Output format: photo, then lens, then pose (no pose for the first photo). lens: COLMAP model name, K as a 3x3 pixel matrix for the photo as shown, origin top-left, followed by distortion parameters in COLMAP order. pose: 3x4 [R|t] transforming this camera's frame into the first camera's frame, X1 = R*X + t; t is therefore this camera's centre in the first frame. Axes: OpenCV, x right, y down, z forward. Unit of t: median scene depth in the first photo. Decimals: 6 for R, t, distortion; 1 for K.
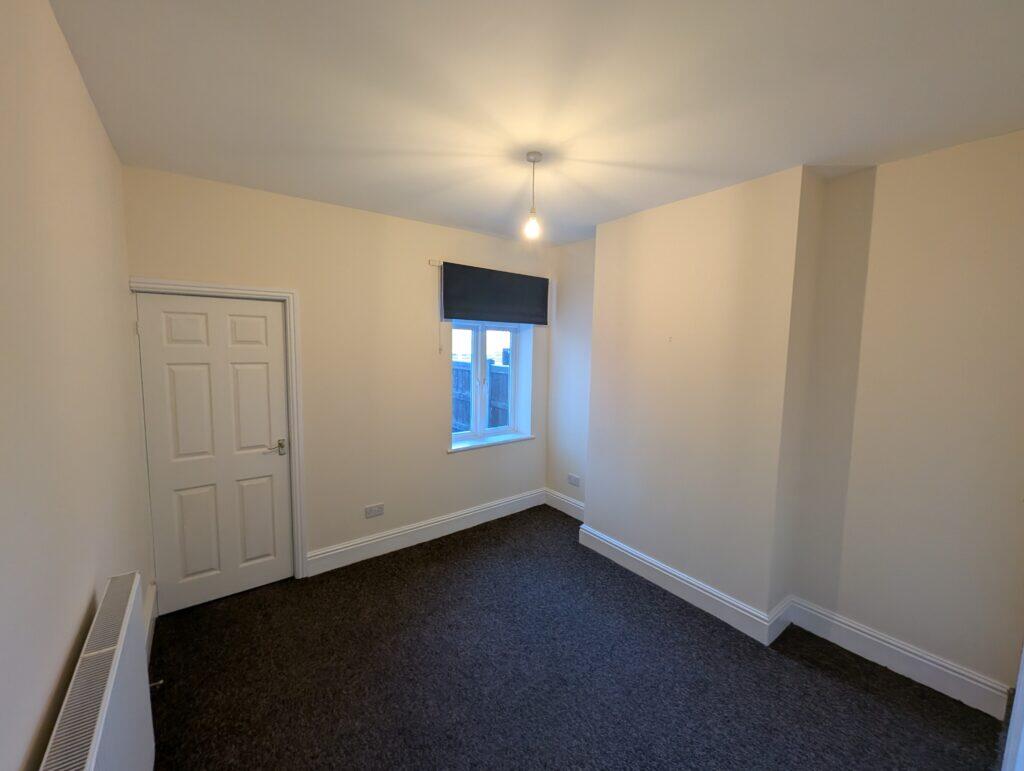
lens RADIAL K [[417.9, 0, 512.0], [0, 417.9, 385.5], [0, 0, 1]] dist [-0.001521, -0.000240]
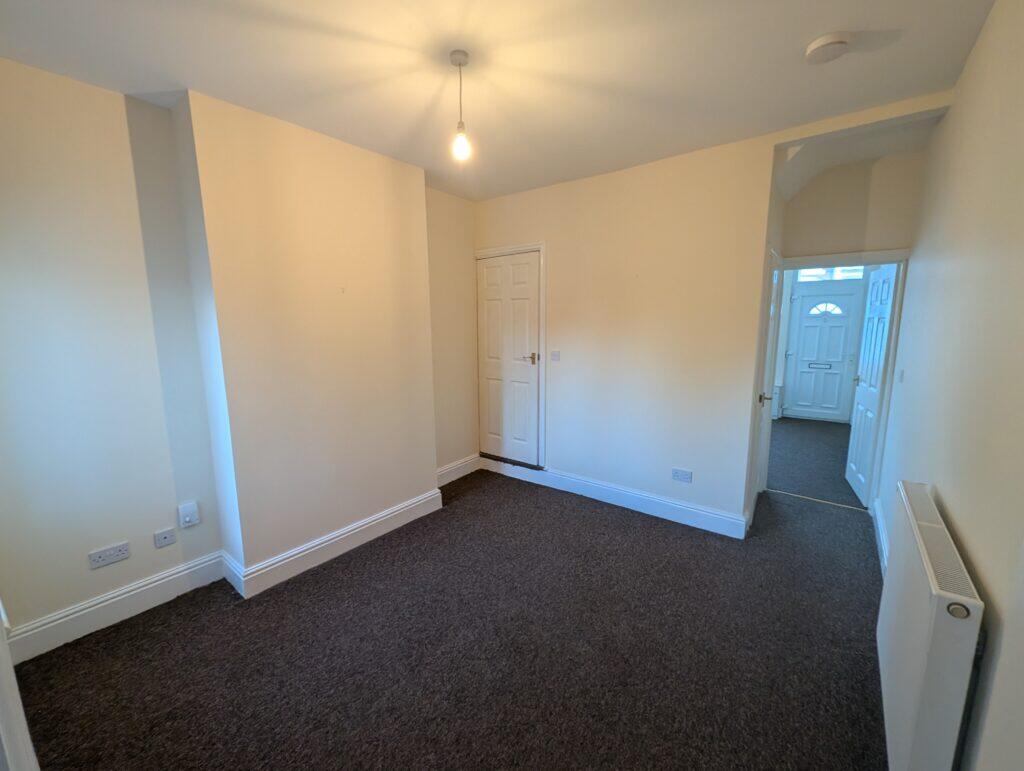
lens RADIAL K [[417.9, 0, 512.0], [0, 417.9, 385.5], [0, 0, 1]] dist [-0.001521, -0.000240]
pose [[-0.264086, -0.167296, 0.949879, -0.789806], [0.101340, 0.974578, 0.199820, -0.060561], [-0.959161, 0.149030, -0.240418, 1.081227]]
